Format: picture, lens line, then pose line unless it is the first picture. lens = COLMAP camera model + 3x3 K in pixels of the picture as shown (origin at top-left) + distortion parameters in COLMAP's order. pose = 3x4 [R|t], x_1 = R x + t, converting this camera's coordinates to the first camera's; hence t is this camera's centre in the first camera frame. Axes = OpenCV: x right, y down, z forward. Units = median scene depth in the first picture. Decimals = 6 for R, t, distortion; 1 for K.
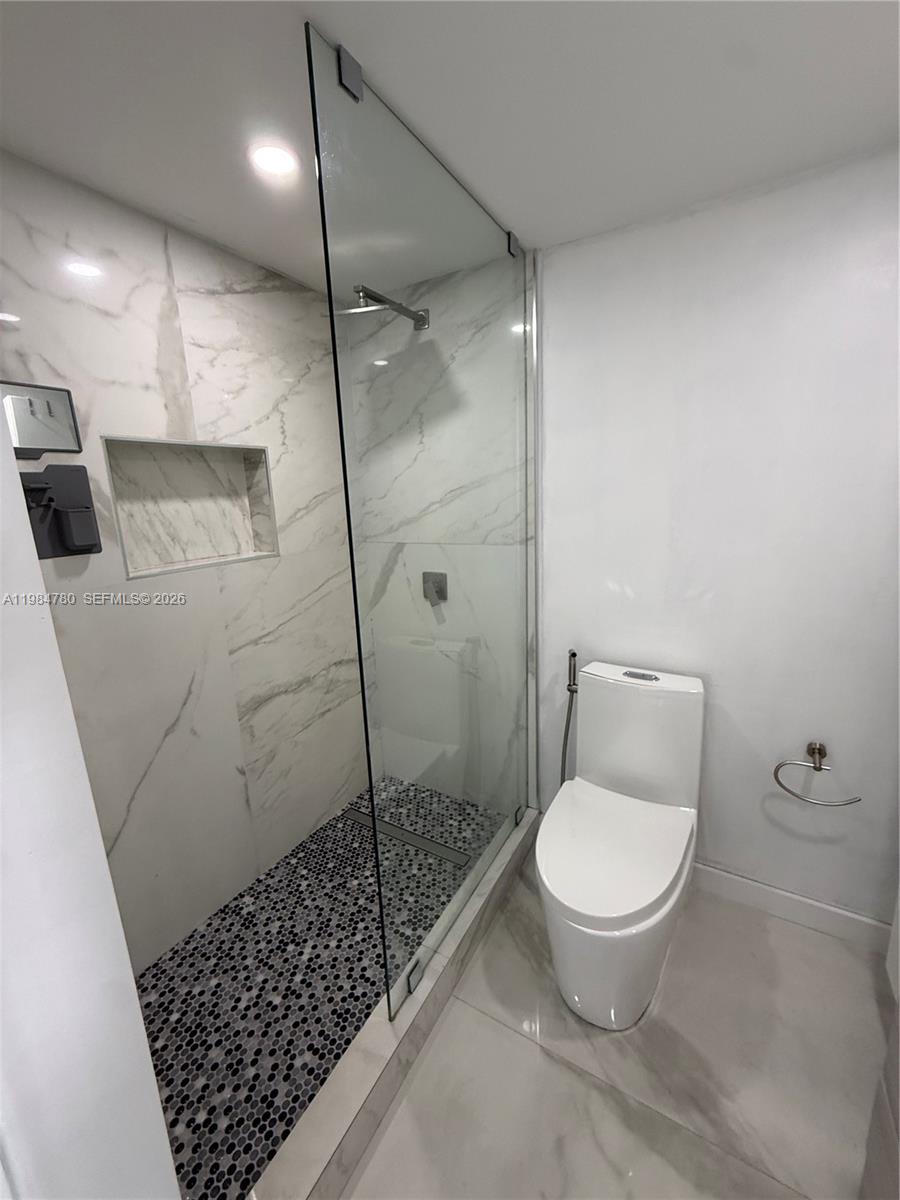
lens RADIAL K [[478.0, 0, 448.5], [0, 478.0, 601.1], [0, 0, 1]] dist [-0.002923, 0.000834]
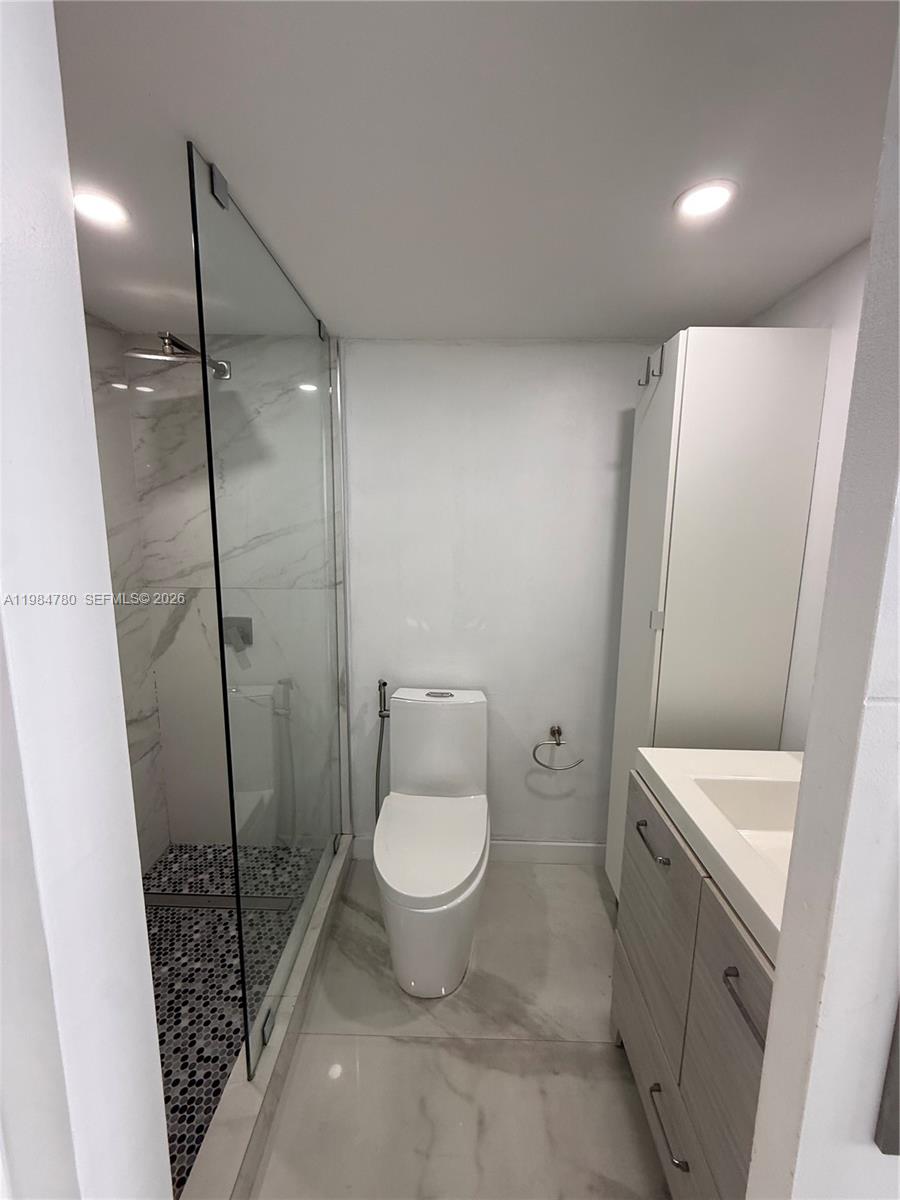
lens RADIAL K [[478.0, 0, 447.7], [0, 478.0, 607.0], [0, 0, 1]] dist [-0.002923, 0.000834]
pose [[0.873041, -0.040036, 0.486000, -0.159996], [0.066445, 0.997096, -0.037222, -0.019679], [-0.483098, 0.064789, 0.873166, -0.089003]]
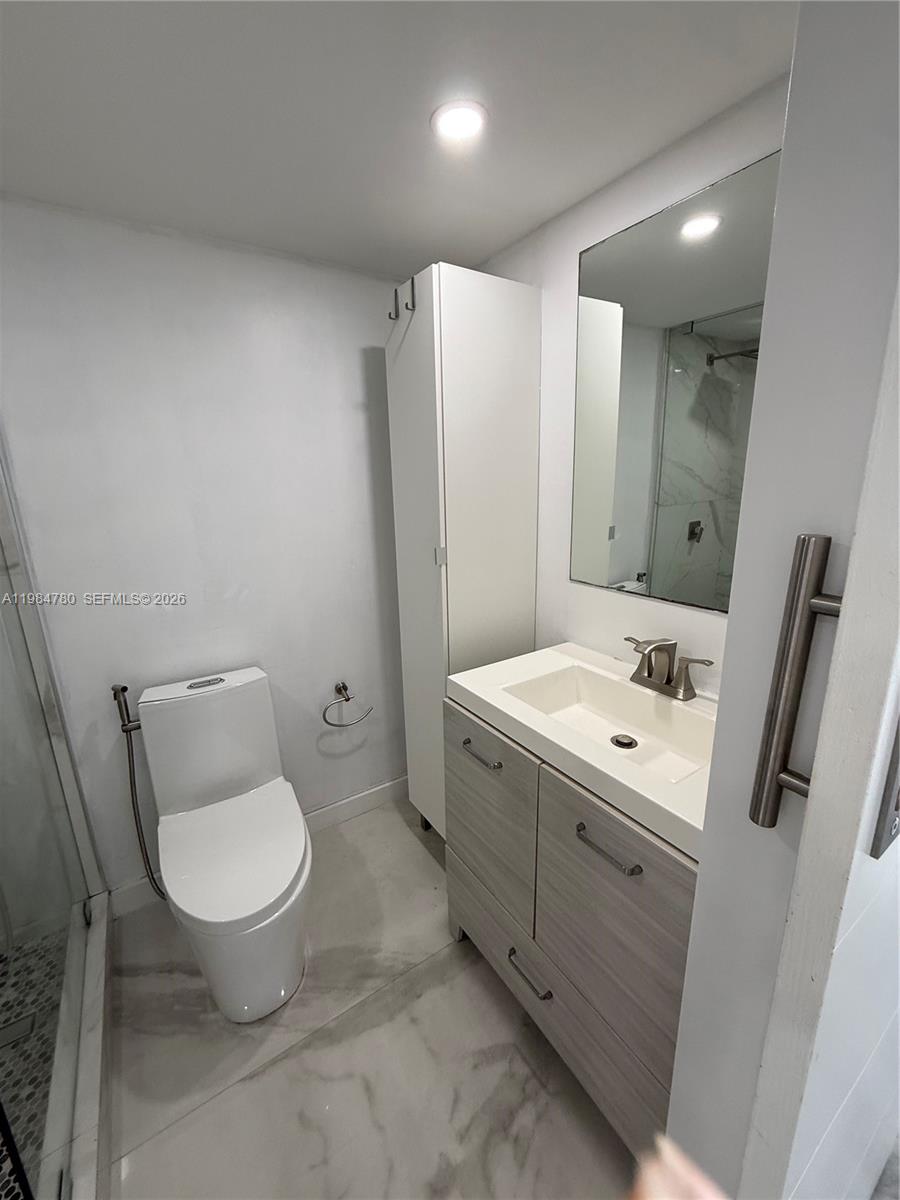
lens RADIAL K [[478.0, 0, 452.2], [0, 478.0, 604.6], [0, 0, 1]] dist [-0.002923, 0.000834]
pose [[0.437711, -0.208160, 0.874688, -0.214492], [0.209631, 0.969647, 0.125855, -0.022514], [-0.874336, 0.128273, 0.468062, 0.045832]]
